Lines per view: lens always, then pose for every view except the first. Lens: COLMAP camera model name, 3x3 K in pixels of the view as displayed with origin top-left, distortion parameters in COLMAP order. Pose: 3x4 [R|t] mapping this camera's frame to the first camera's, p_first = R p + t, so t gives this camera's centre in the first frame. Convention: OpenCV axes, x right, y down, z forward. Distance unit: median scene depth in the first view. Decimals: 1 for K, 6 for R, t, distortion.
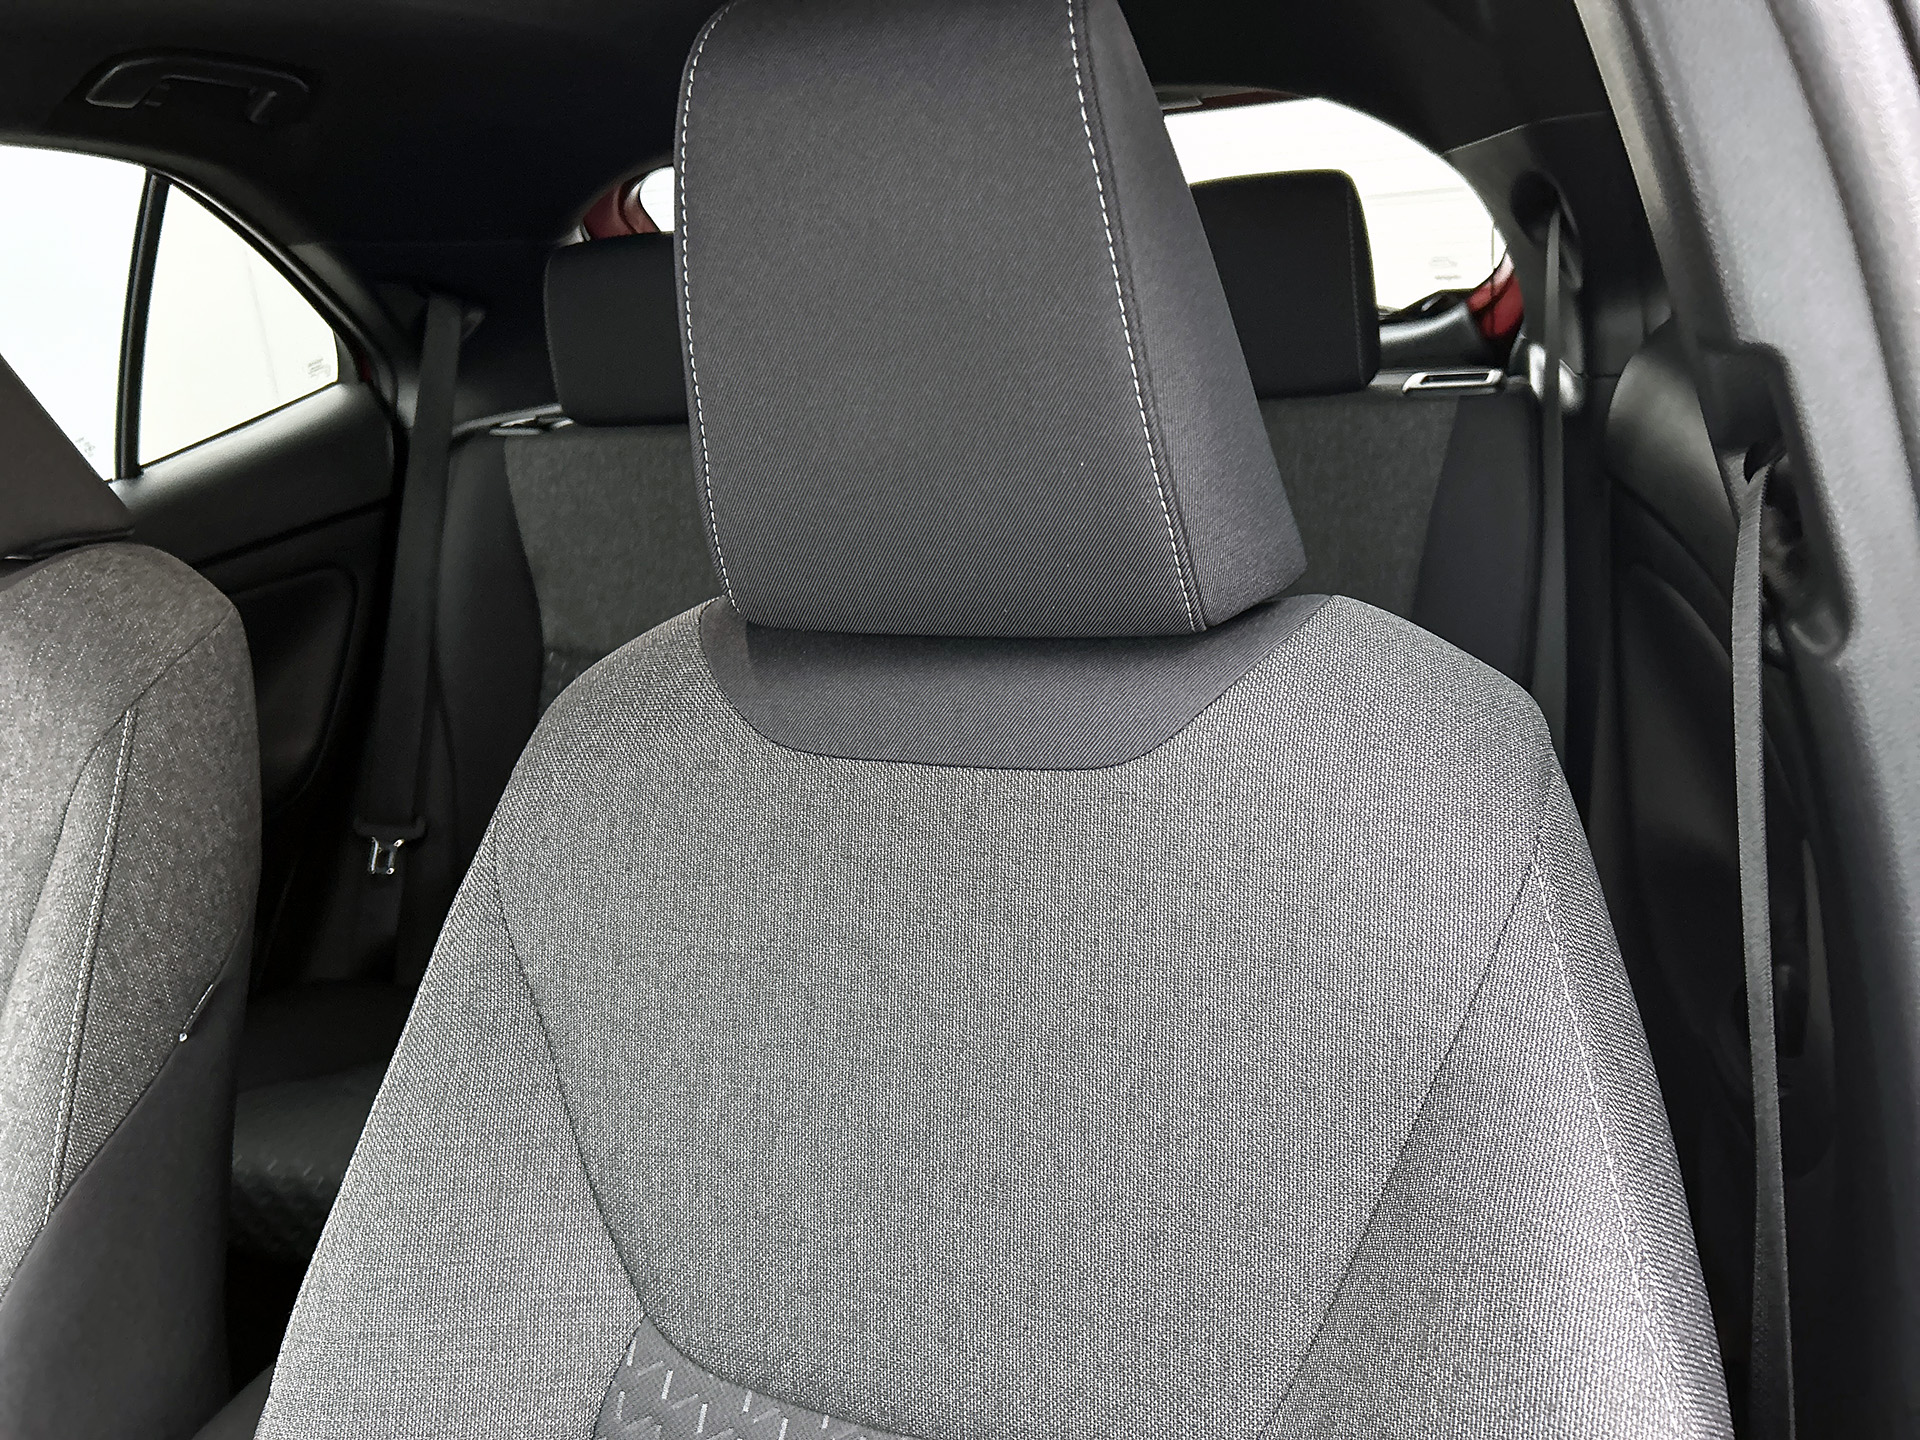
lens RADIAL K [[1576.5, 0, 962.6], [0, 1576.5, 744.0], [0, 0, 1]] dist [0.087698, -0.221378]
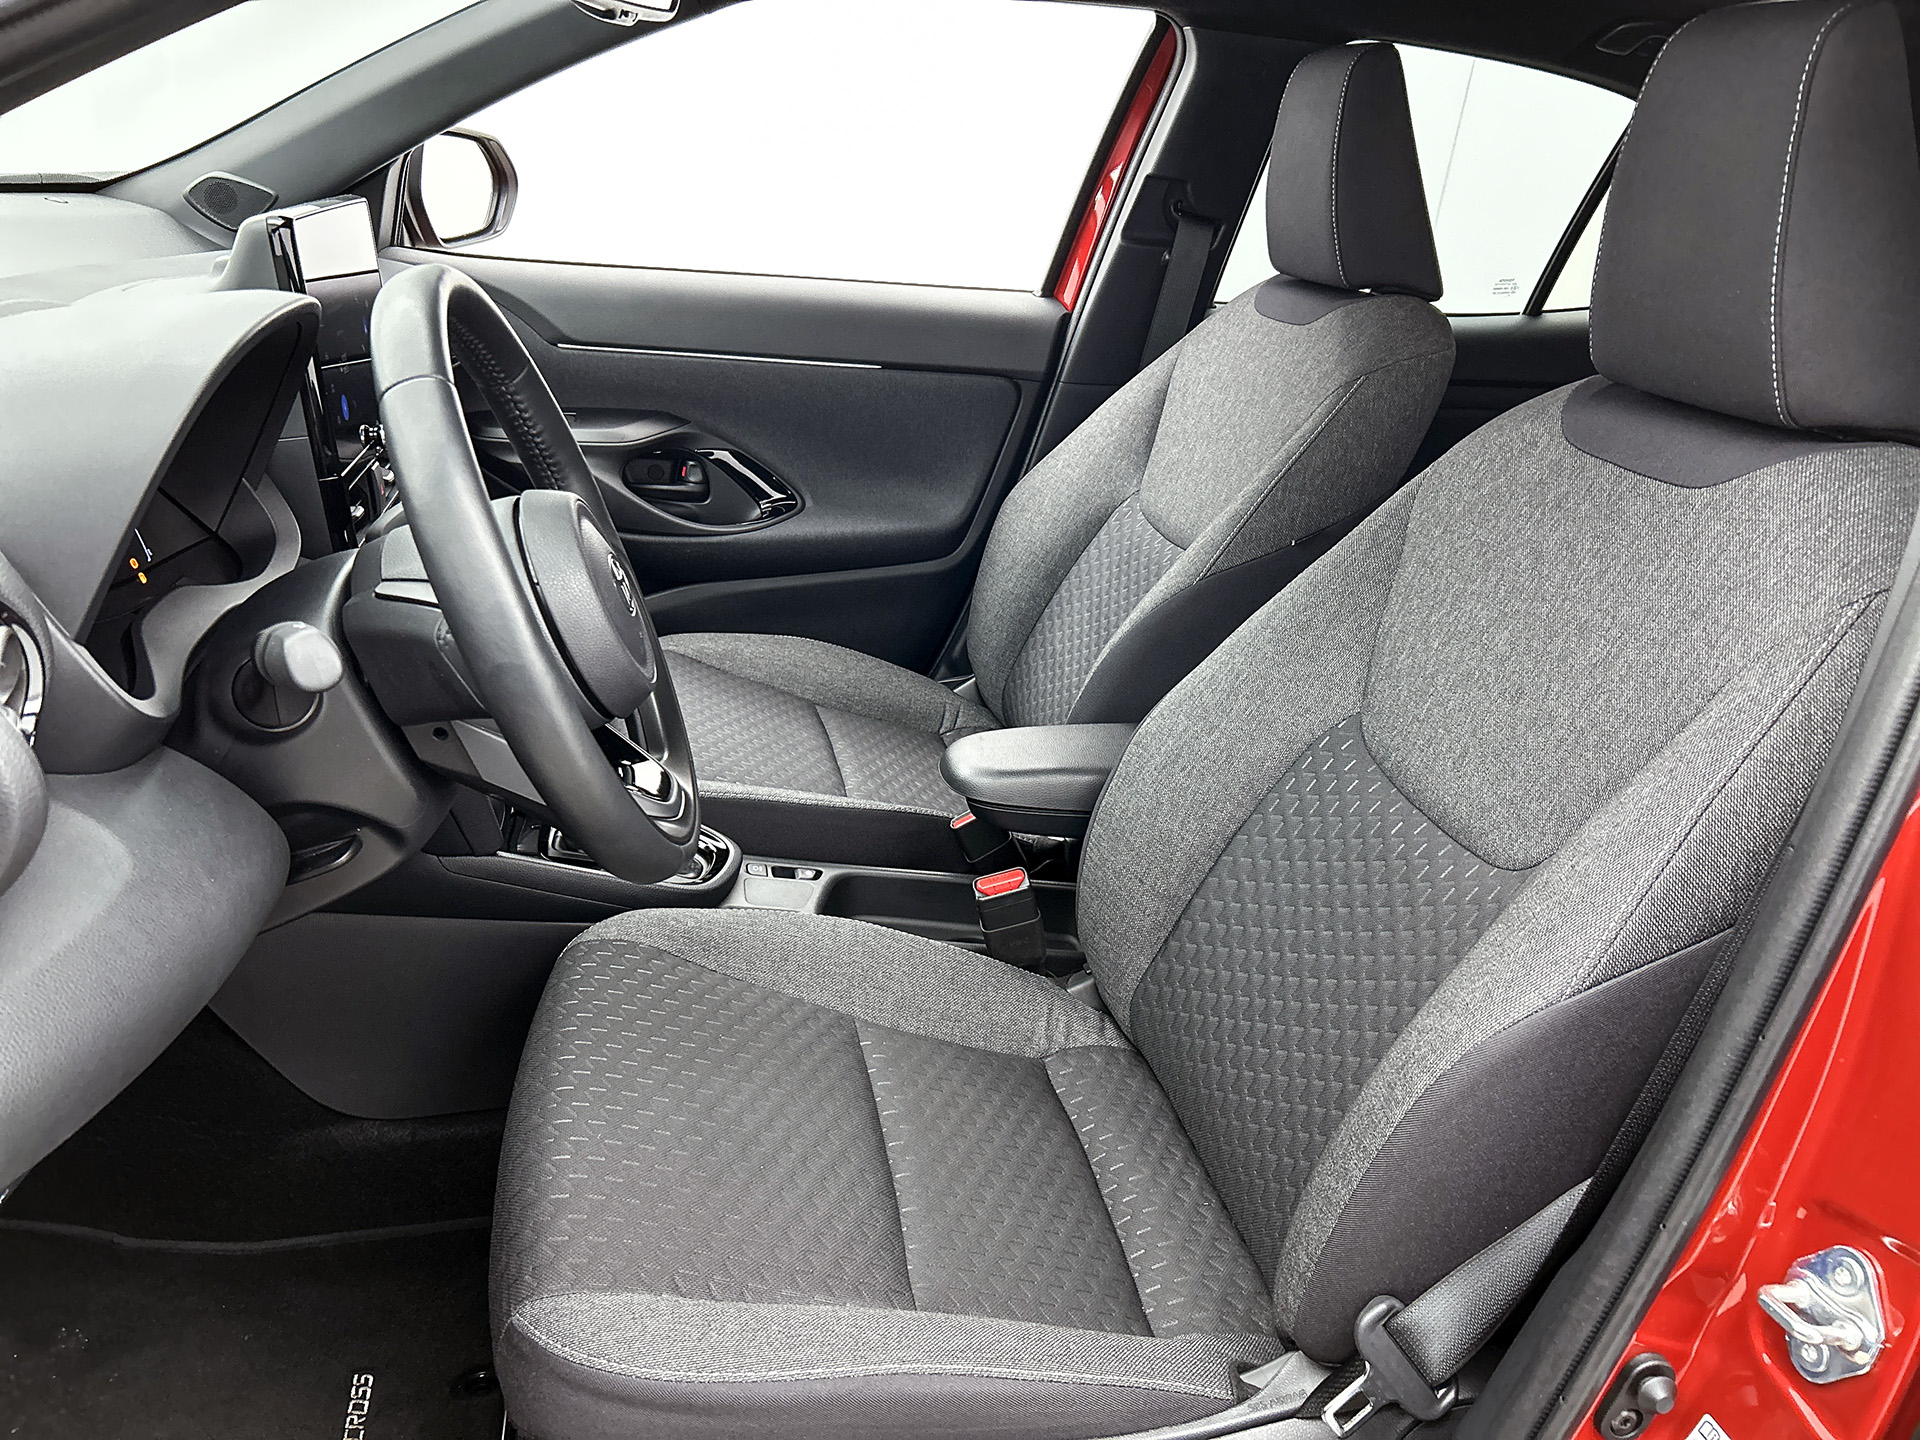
lens RADIAL K [[1576.5, 0, 962.6], [0, 1576.5, 744.0], [0, 0, 1]] dist [0.087698, -0.221378]
pose [[0.541945, 0.435937, -0.718509, 0.933258], [-0.421831, 0.880550, 0.216079, 0.200513], [0.726880, 0.185986, 0.661101, -0.564528]]
